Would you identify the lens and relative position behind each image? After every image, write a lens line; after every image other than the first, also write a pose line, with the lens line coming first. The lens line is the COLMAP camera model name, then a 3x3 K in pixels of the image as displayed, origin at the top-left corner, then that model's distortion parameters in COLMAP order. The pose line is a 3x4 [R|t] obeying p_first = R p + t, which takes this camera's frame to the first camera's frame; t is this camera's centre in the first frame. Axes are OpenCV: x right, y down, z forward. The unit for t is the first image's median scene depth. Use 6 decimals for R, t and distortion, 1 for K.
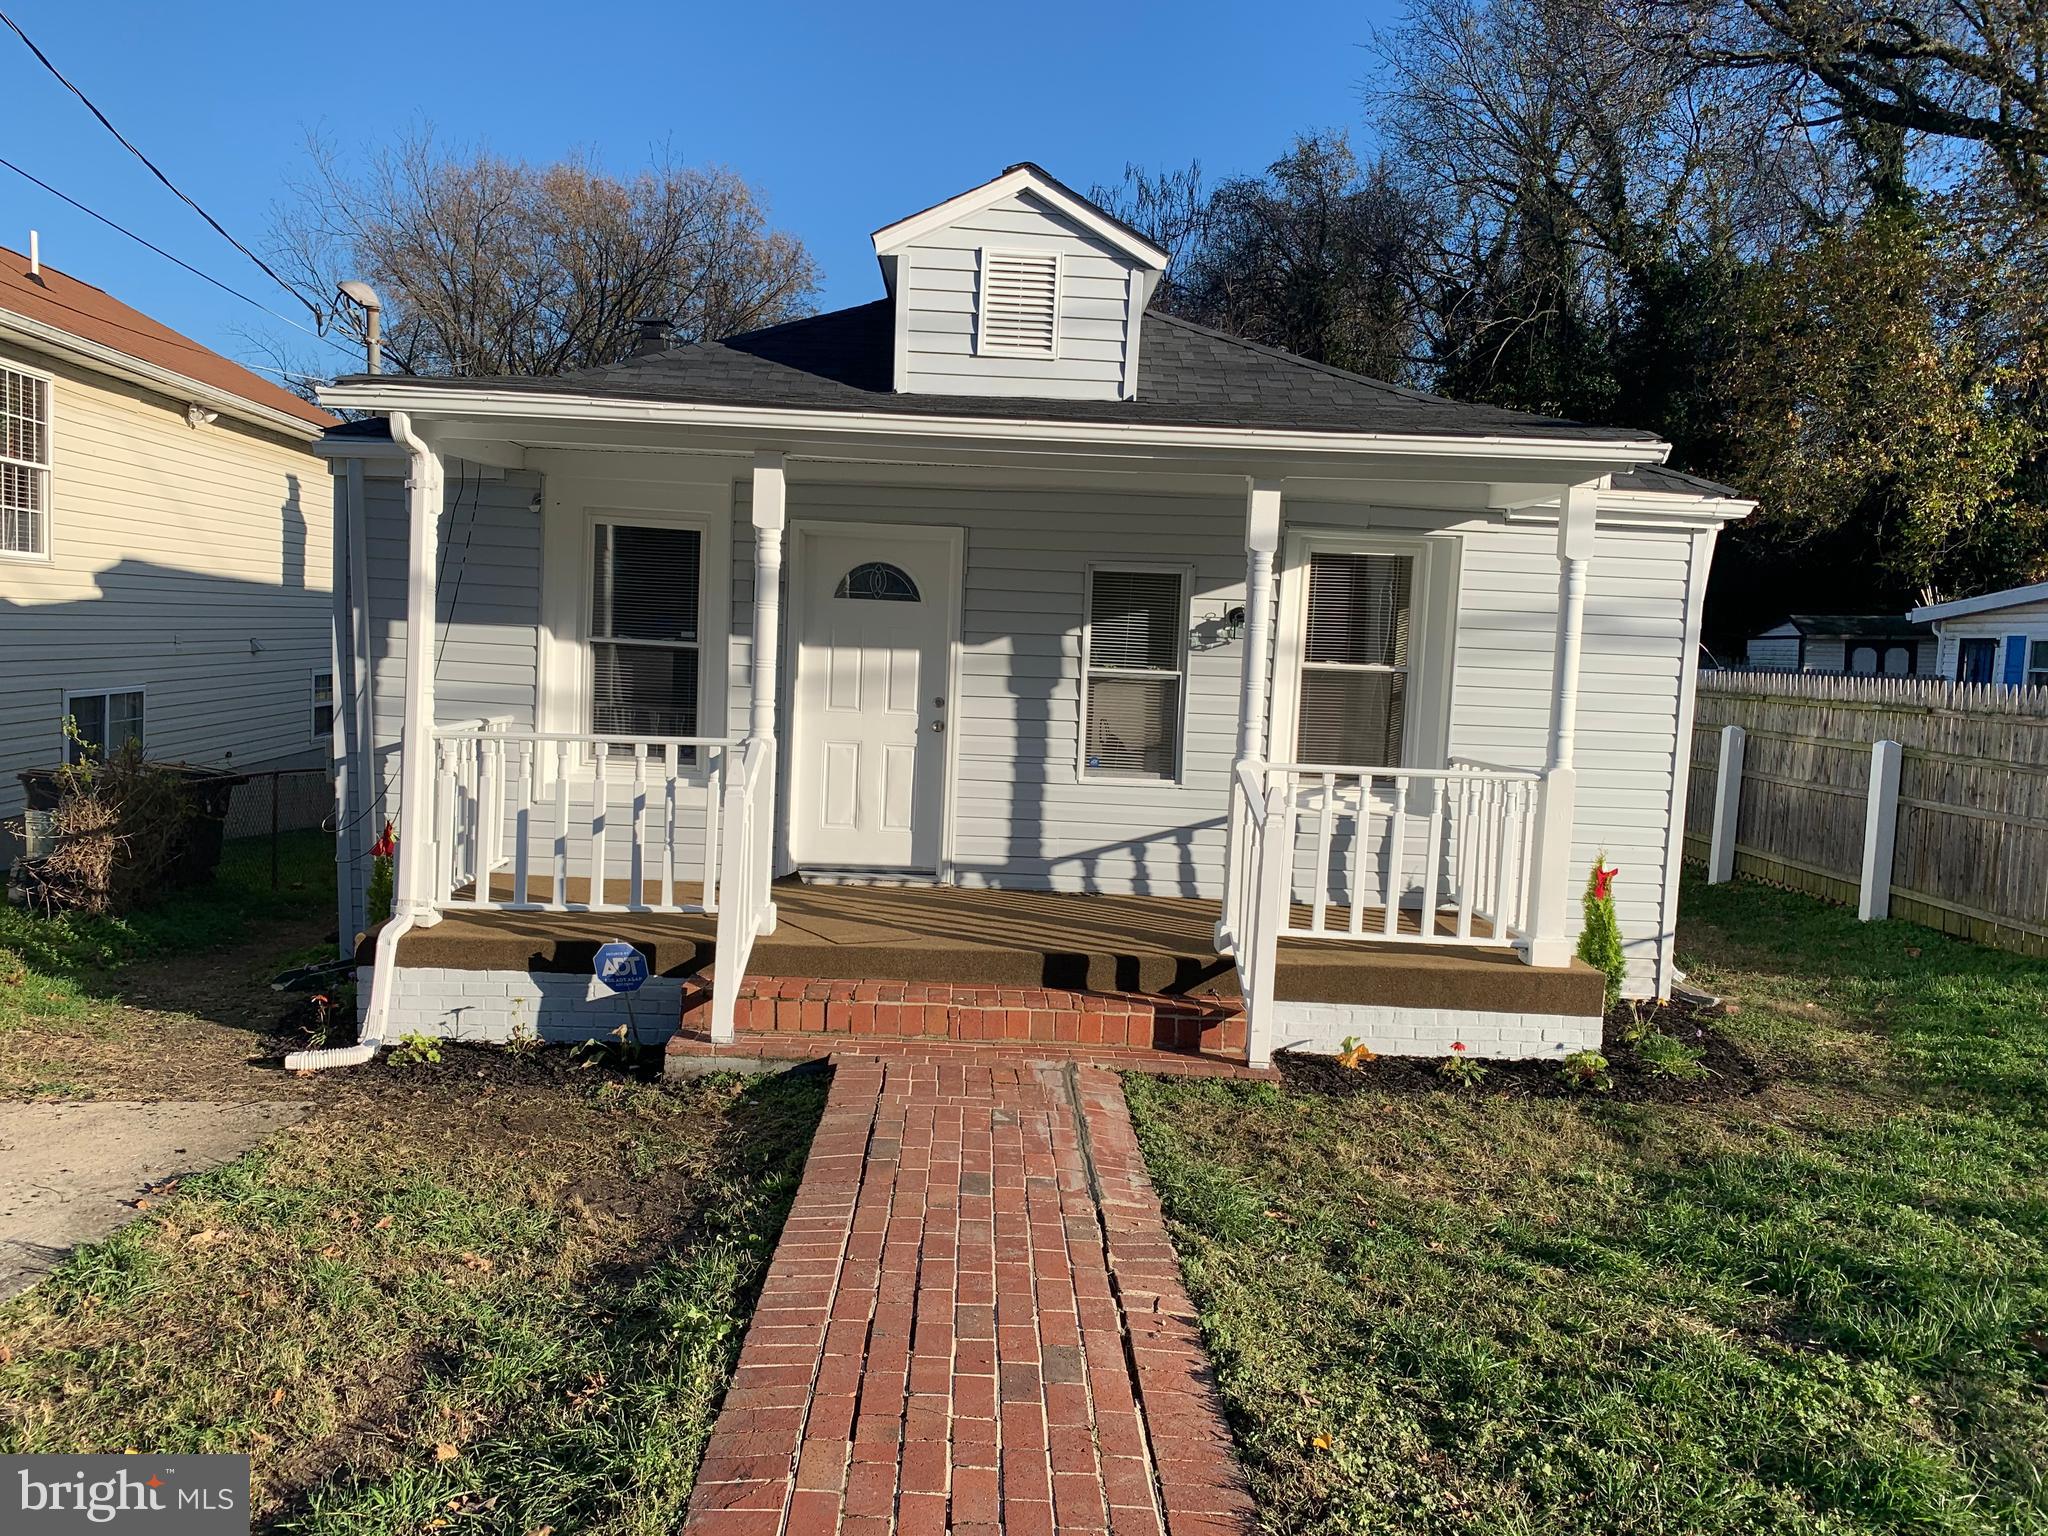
lens RADIAL K [[1560.7, 0, 1014.2], [0, 1560.7, 764.3], [0, 0, 1]] dist [0.034089, -0.033971]
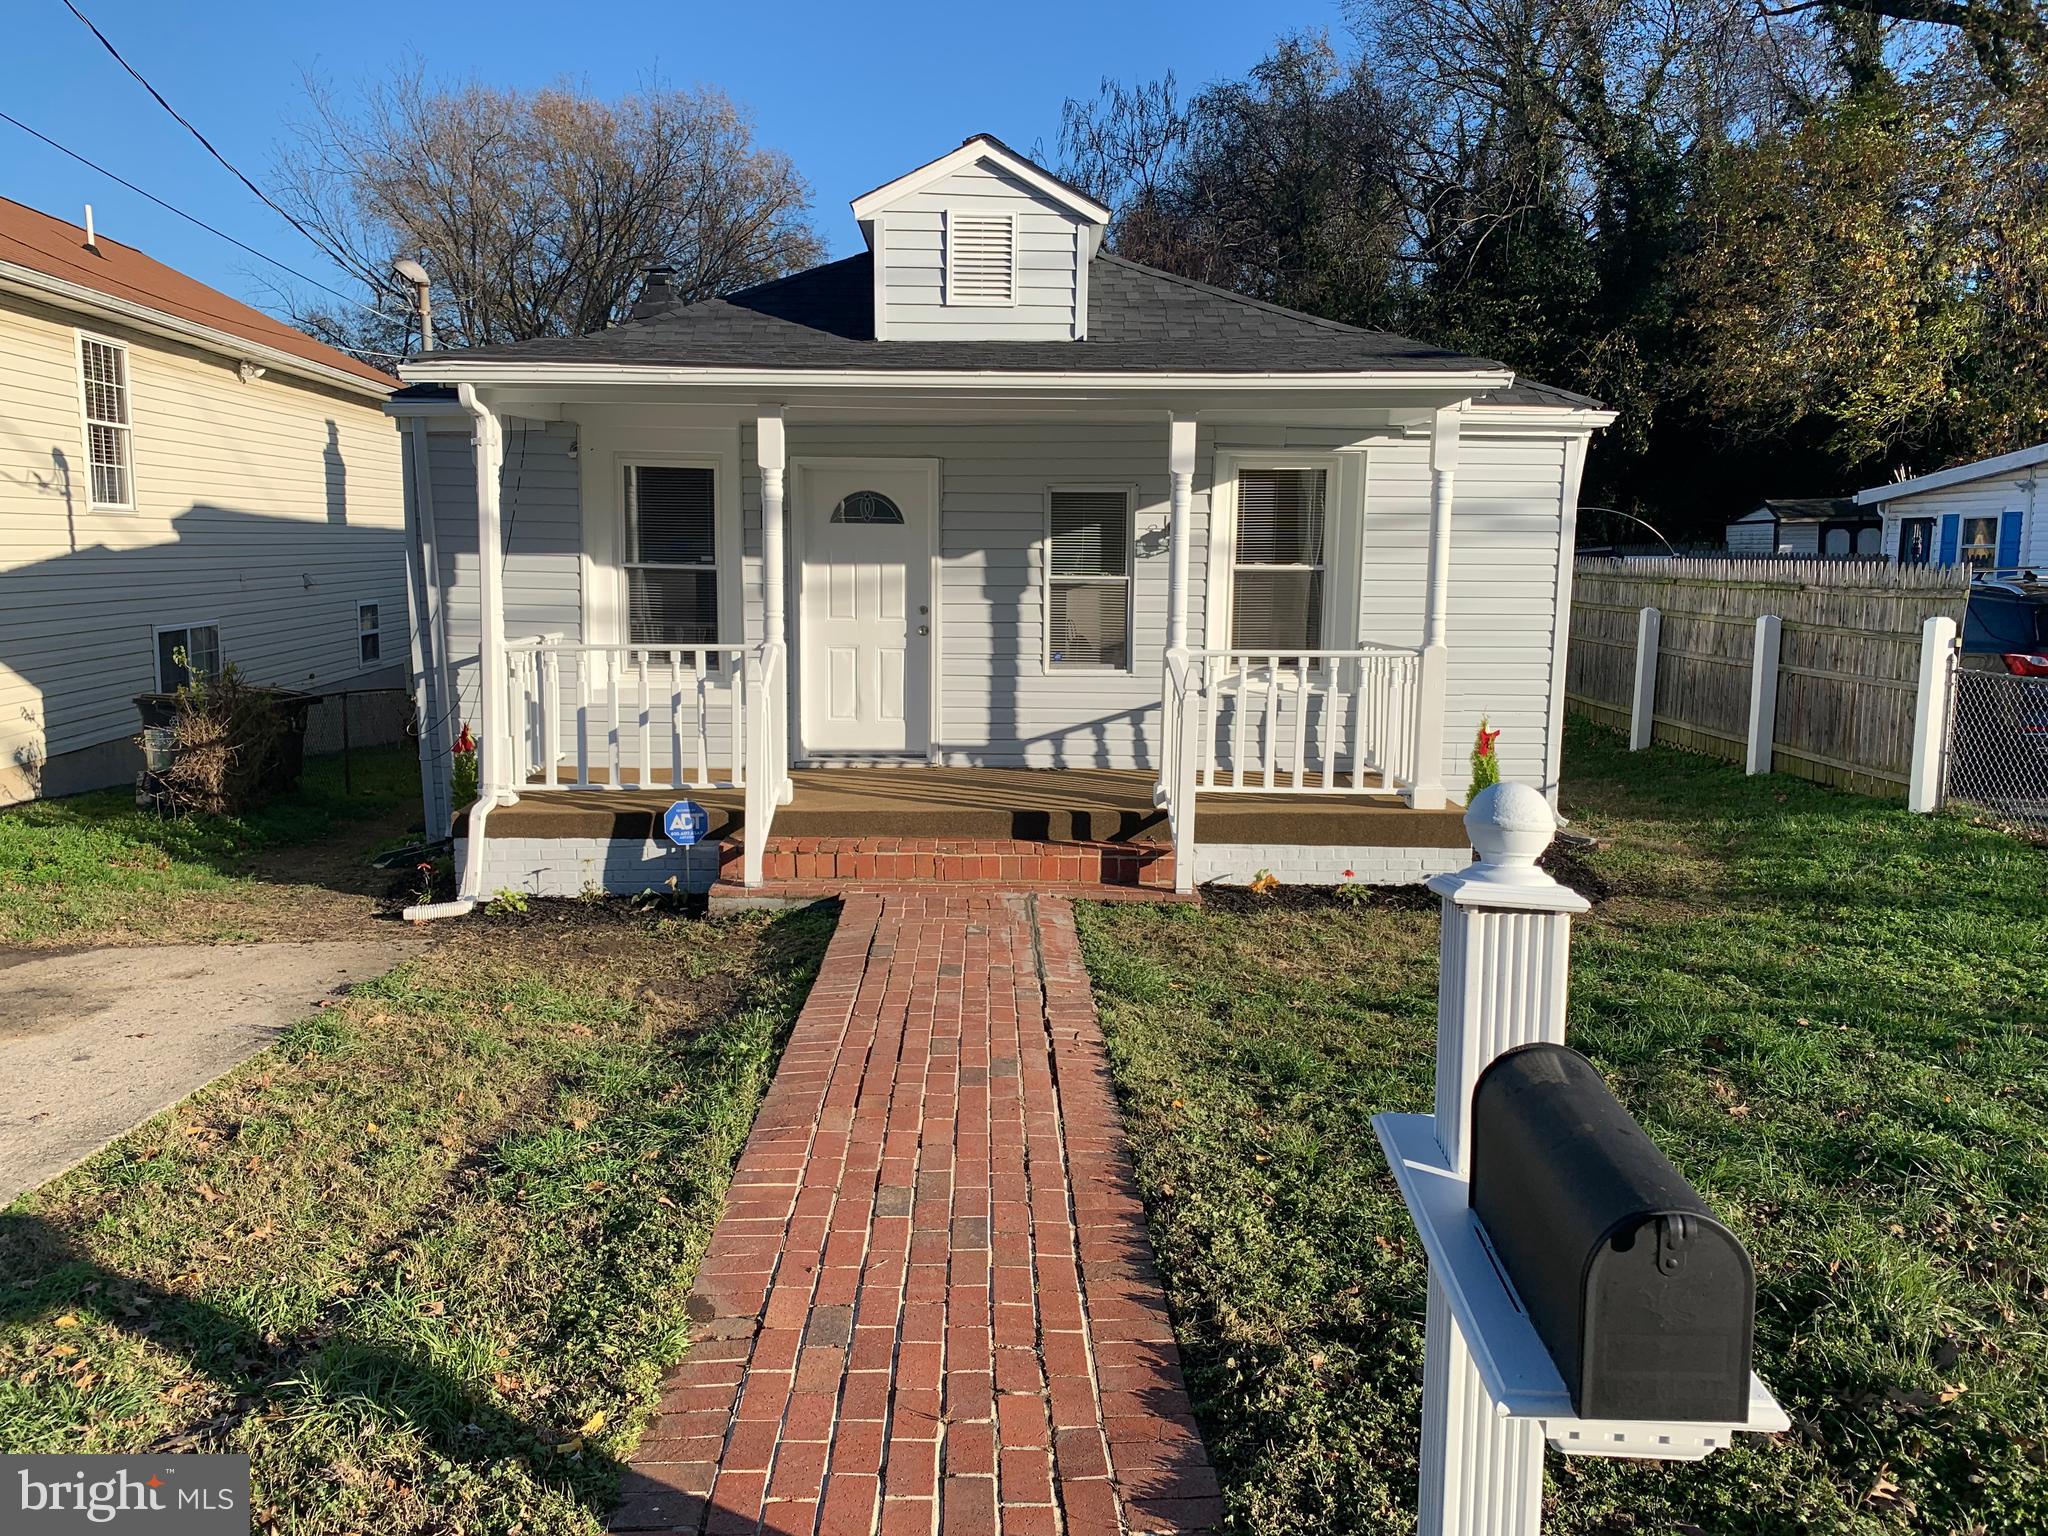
lens RADIAL K [[1560.7, 0, 1028.3], [0, 1560.7, 767.5], [0, 0, 1]] dist [0.034089, -0.033971]
pose [[0.999433, -0.033599, -0.002049, 0.028745], [0.033662, 0.997674, 0.059271, 0.012147], [0.000053, -0.059306, 0.998240, -0.178177]]
